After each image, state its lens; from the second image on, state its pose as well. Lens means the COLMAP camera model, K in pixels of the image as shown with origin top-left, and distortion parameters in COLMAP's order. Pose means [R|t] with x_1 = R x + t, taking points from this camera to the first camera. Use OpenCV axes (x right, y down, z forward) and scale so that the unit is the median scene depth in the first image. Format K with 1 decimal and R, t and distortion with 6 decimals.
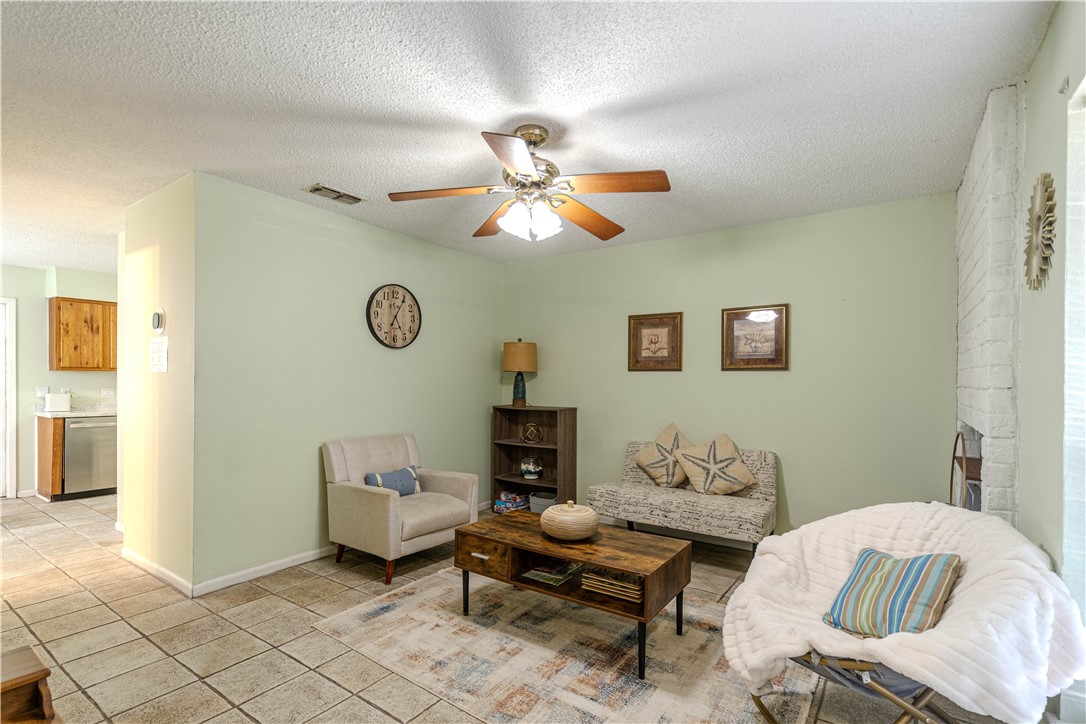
lens RADIAL K [[523.0, 0, 560.2], [0, 523.0, 380.6], [0, 0, 1]] dist [-0.002959, 0.000375]
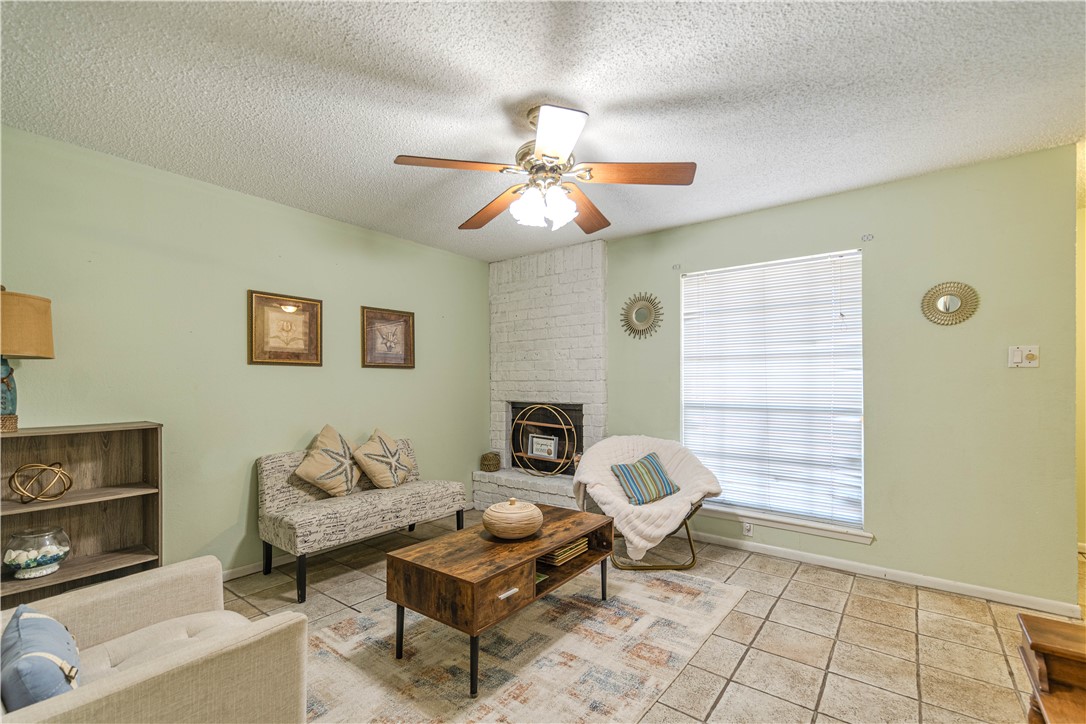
lens RADIAL K [[485.0, 0, 525.8], [0, 485.0, 386.0], [0, 0, 1]] dist [0.005264, 0.000084]
pose [[0.048861, -0.012051, 0.998733, -0.677797], [0.003422, 0.999923, 0.011898, 0.007795], [-0.998800, 0.002837, 0.048898, 0.715719]]
